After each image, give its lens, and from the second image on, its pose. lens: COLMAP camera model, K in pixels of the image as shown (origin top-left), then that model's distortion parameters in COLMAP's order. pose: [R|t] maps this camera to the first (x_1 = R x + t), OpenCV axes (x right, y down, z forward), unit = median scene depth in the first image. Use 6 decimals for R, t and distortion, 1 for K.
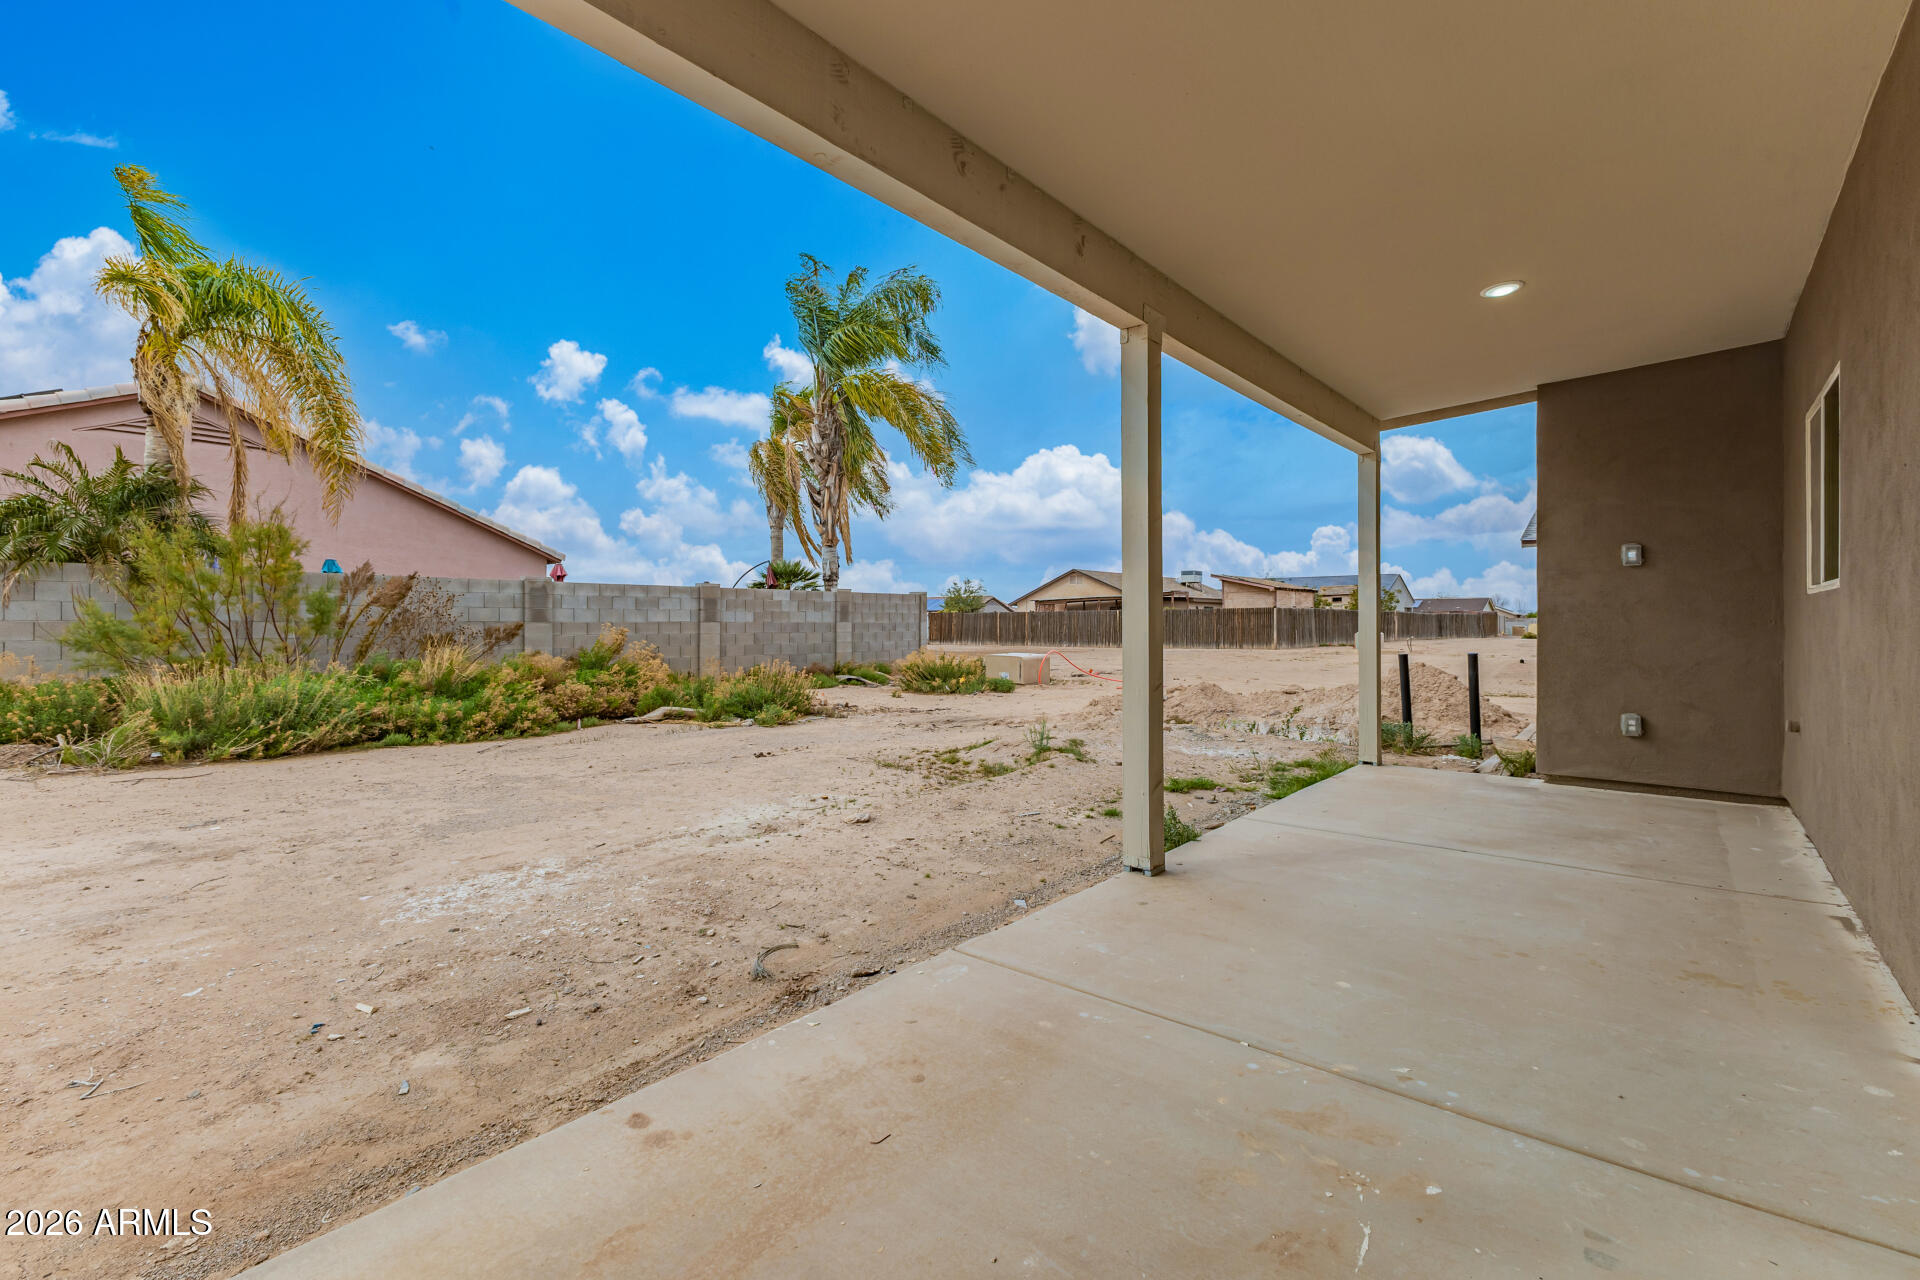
lens RADIAL K [[826.0, 0, 967.0], [0, 826.0, 633.2], [0, 0, 1]] dist [0.012952, -0.003165]
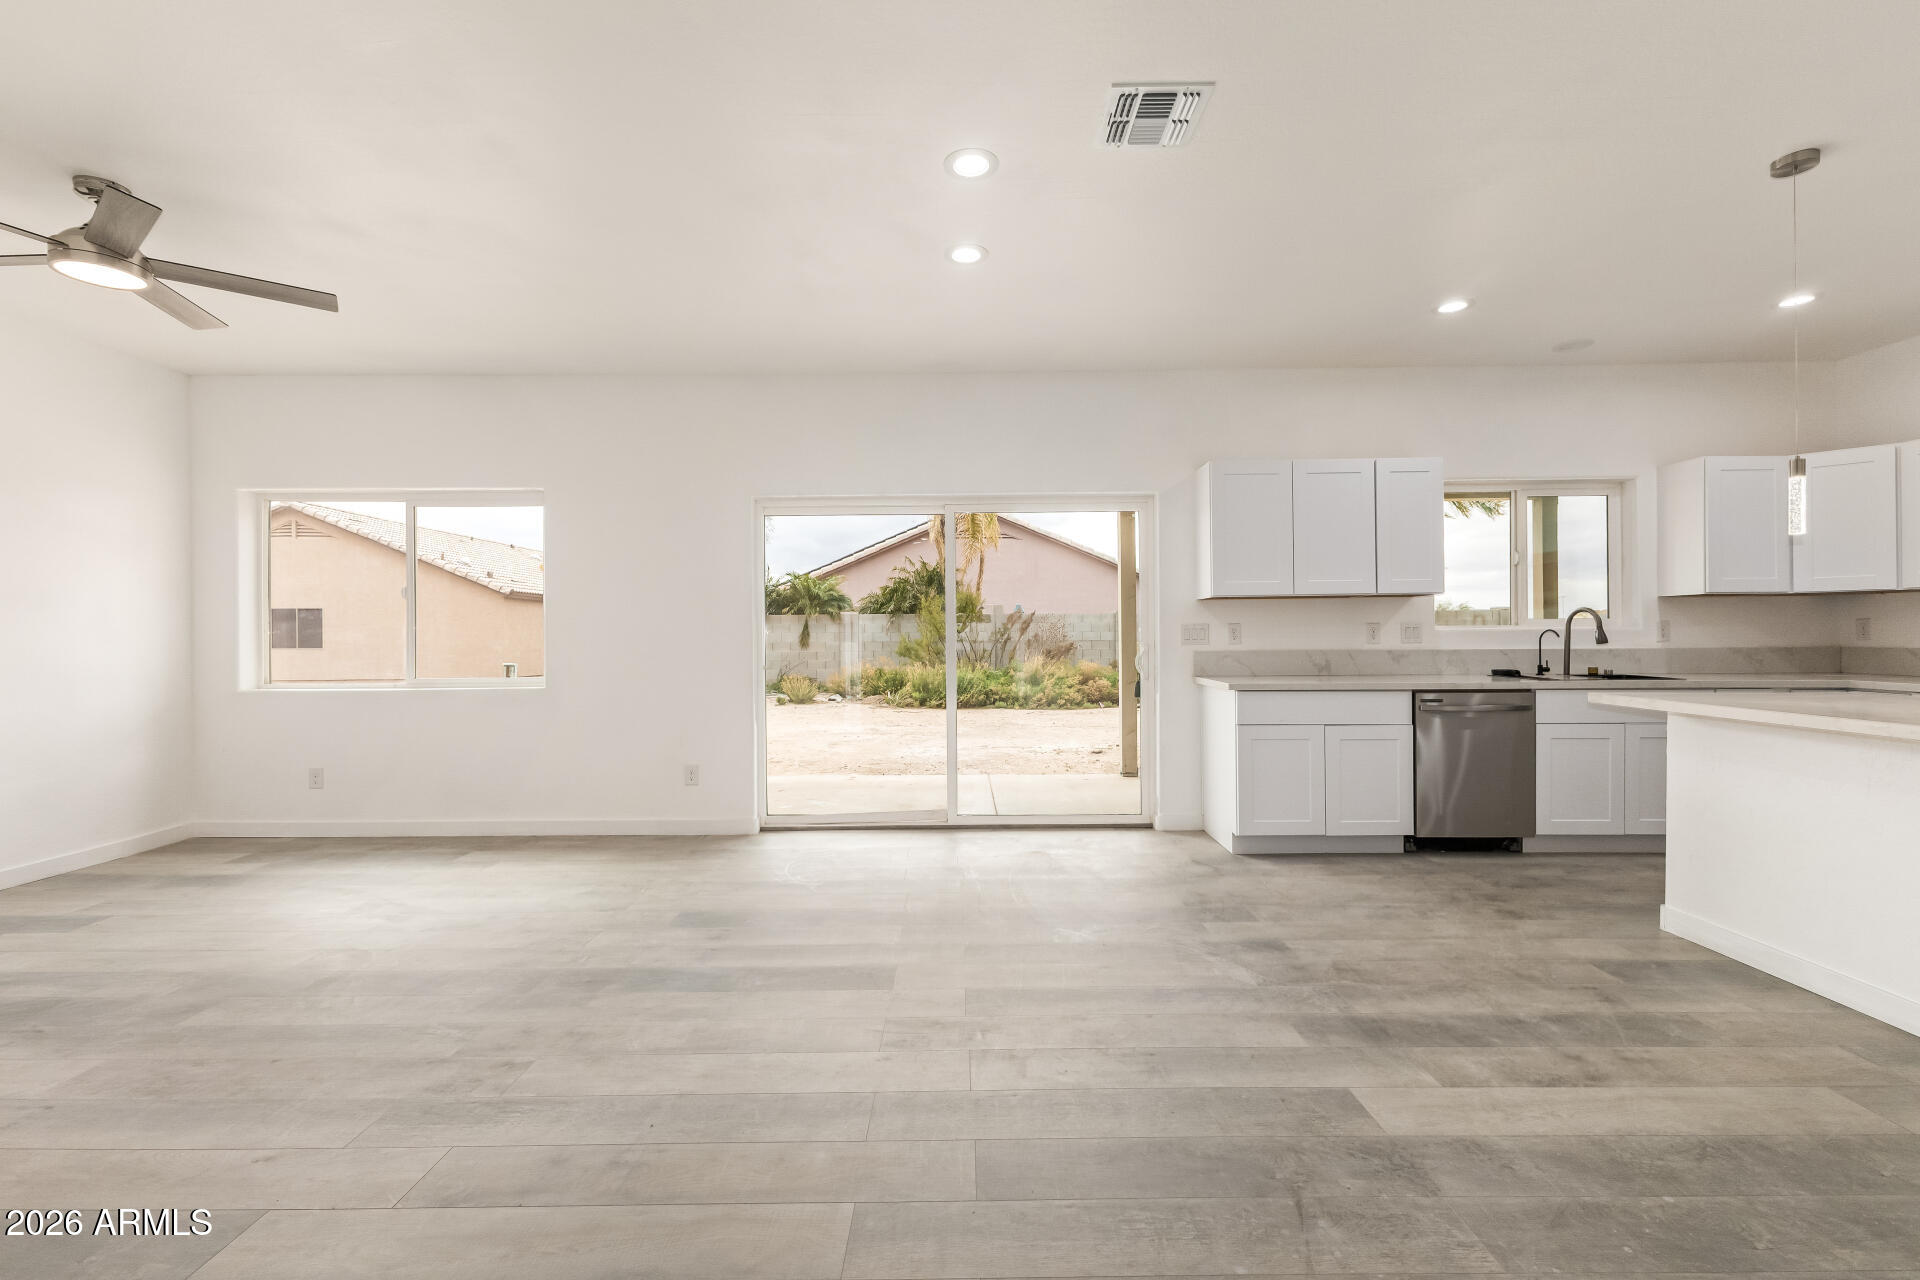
lens RADIAL K [[826.0, 0, 957.6], [0, 826.0, 635.5], [0, 0, 1]] dist [0.012952, -0.003165]
pose [[0.643142, 0.004109, -0.765736, 0.684767], [0.000148, 0.999985, 0.005490, -0.040524], [0.765747, -0.003644, 0.643131, -0.291563]]
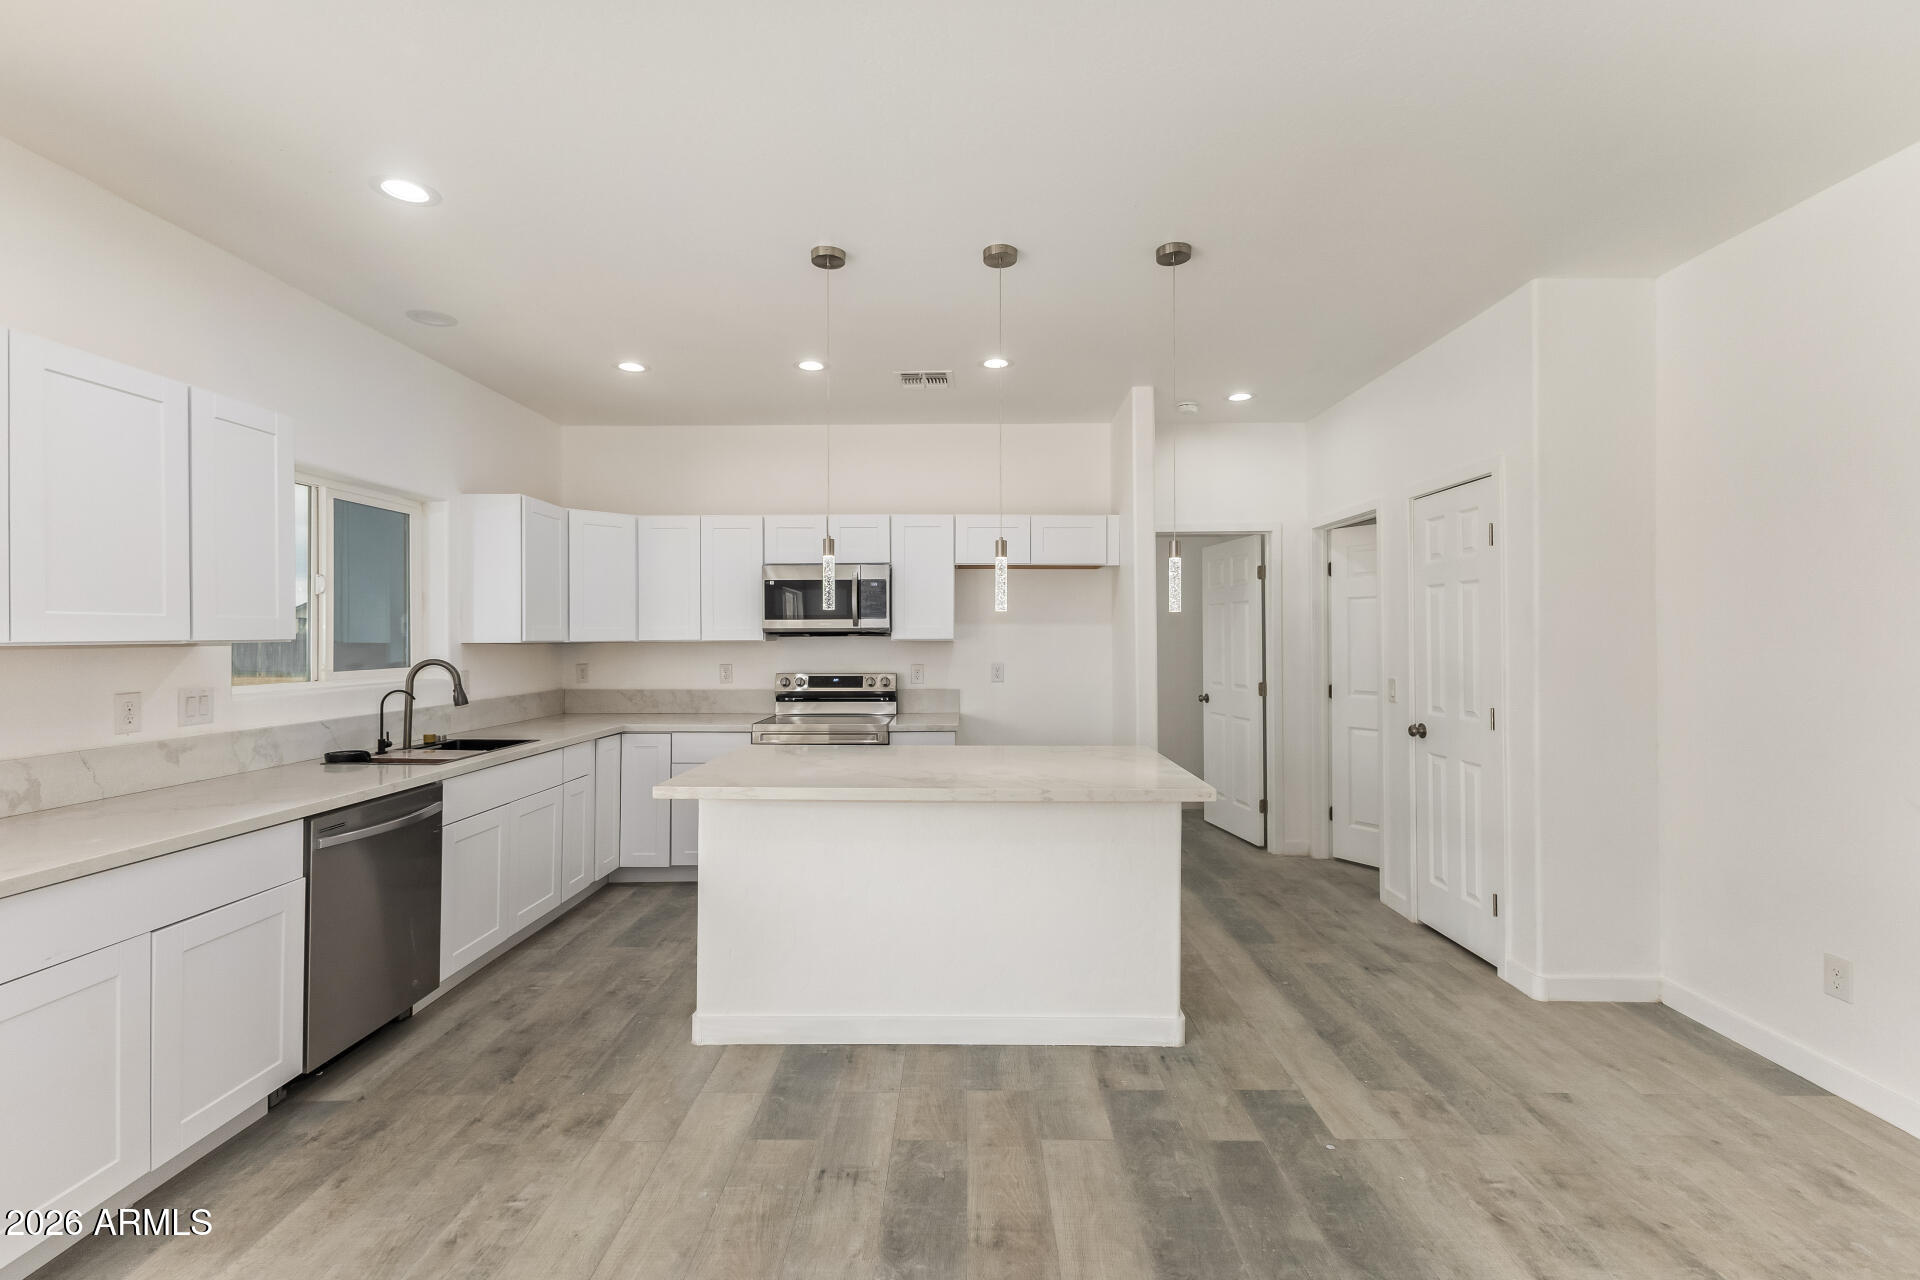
lens RADIAL K [[826.0, 0, 964.2], [0, 826.0, 633.6], [0, 0, 1]] dist [0.012952, -0.003165]
pose [[0.766374, 0.011582, 0.642290, 0.456058], [-0.005385, 0.999918, -0.011606, -0.066728], [-0.642372, 0.005436, 0.766374, -0.116172]]
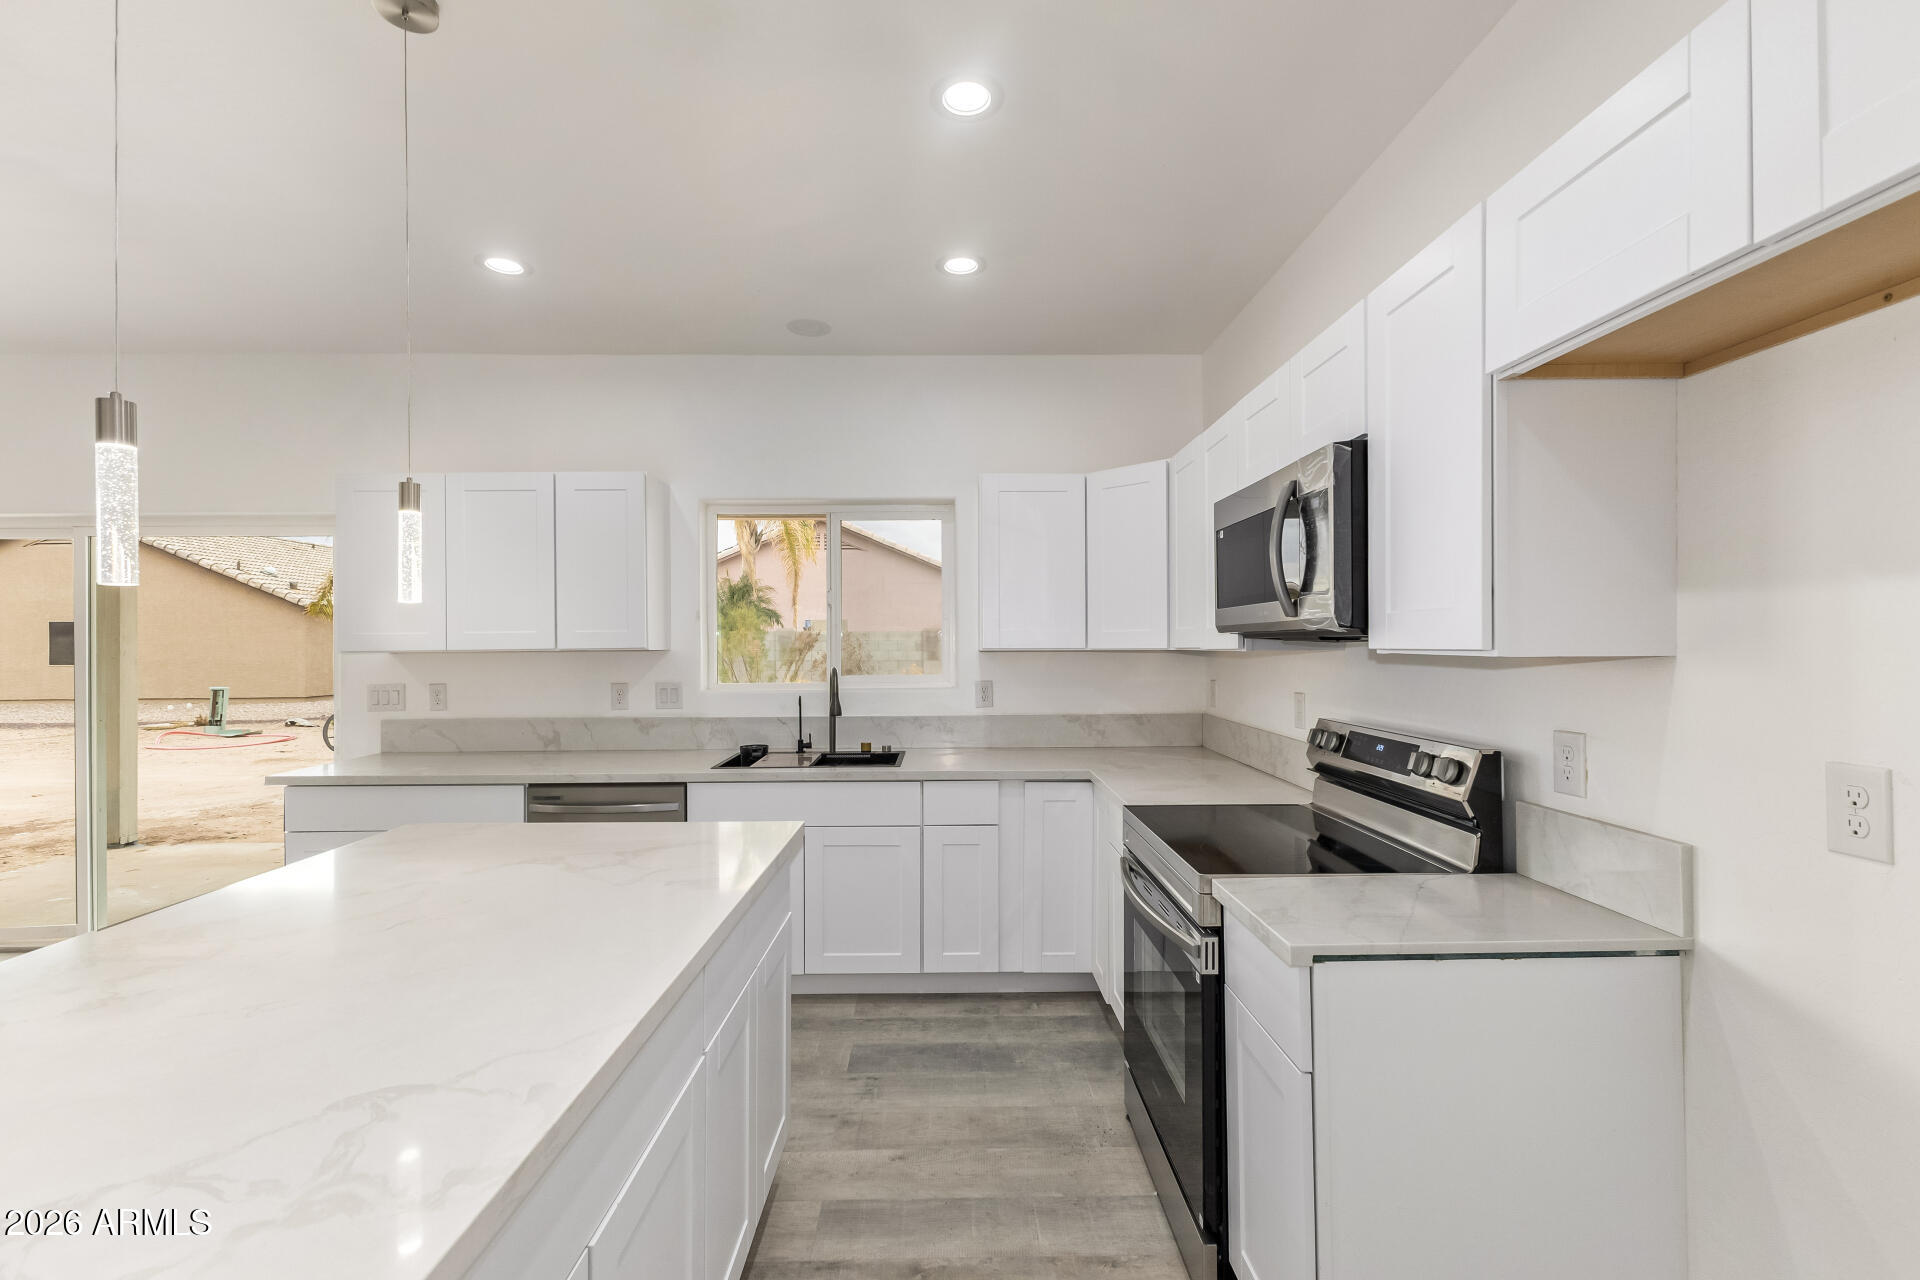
lens RADIAL K [[826.0, 0, 961.8], [0, 826.0, 647.1], [0, 0, 1]] dist [0.012952, -0.003165]
pose [[0.661345, 0.009725, -0.750018, 0.898639], [-0.002298, 0.999938, 0.010939, -0.072248], [0.750078, -0.005511, 0.661326, 0.165205]]
